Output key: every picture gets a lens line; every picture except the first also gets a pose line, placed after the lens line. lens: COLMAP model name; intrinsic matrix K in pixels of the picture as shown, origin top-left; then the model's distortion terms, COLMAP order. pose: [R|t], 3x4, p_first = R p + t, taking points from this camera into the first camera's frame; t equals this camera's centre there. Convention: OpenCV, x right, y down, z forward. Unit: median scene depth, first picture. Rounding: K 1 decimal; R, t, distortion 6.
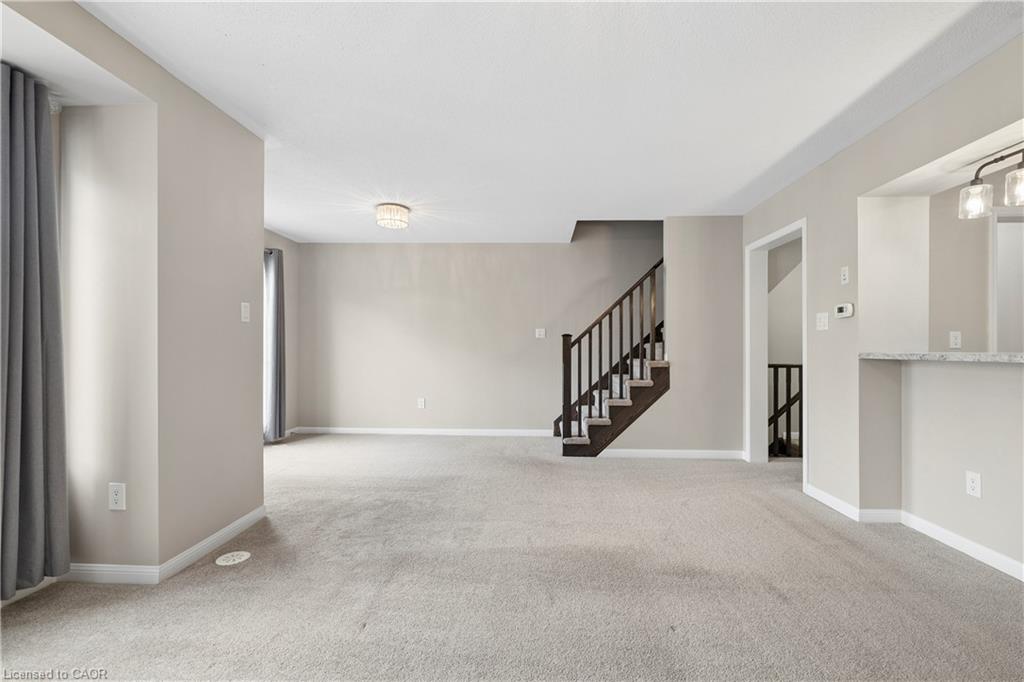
lens RADIAL K [[454.1, 0, 511.9], [0, 454.1, 345.9], [0, 0, 1]] dist [-0.012436, -0.000133]
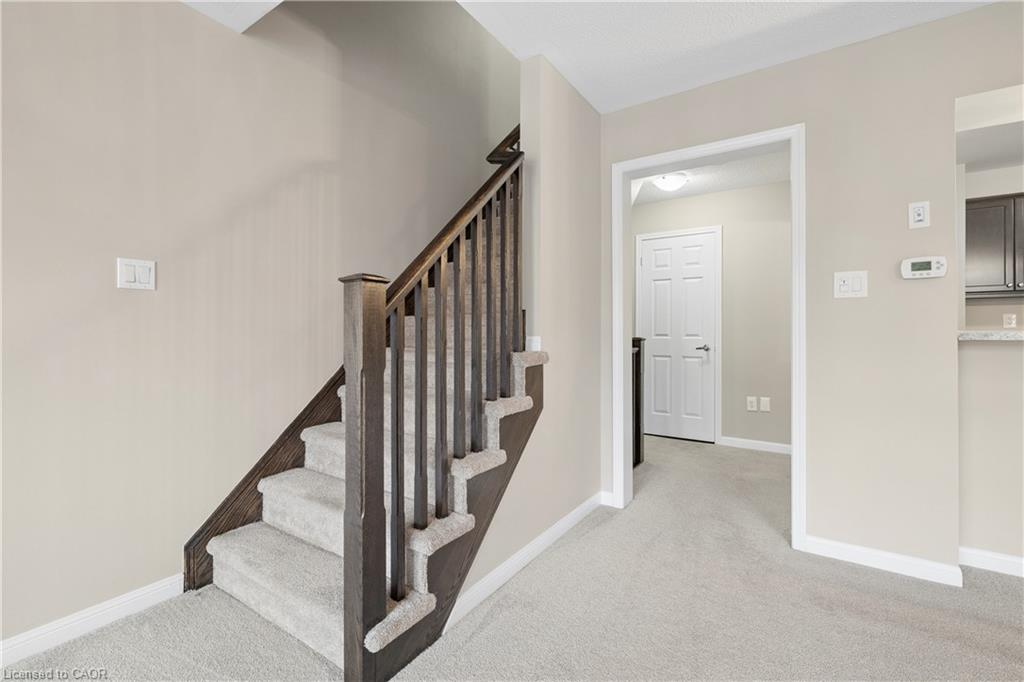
lens RADIAL K [[454.1, 0, 512.8], [0, 454.1, 333.4], [0, 0, 1]] dist [-0.012436, -0.000133]
pose [[0.491695, -0.004142, 0.870758, -0.121877], [-0.003135, 0.999974, 0.006527, 0.014609], [-0.870762, -0.005939, 0.491669, 1.040727]]
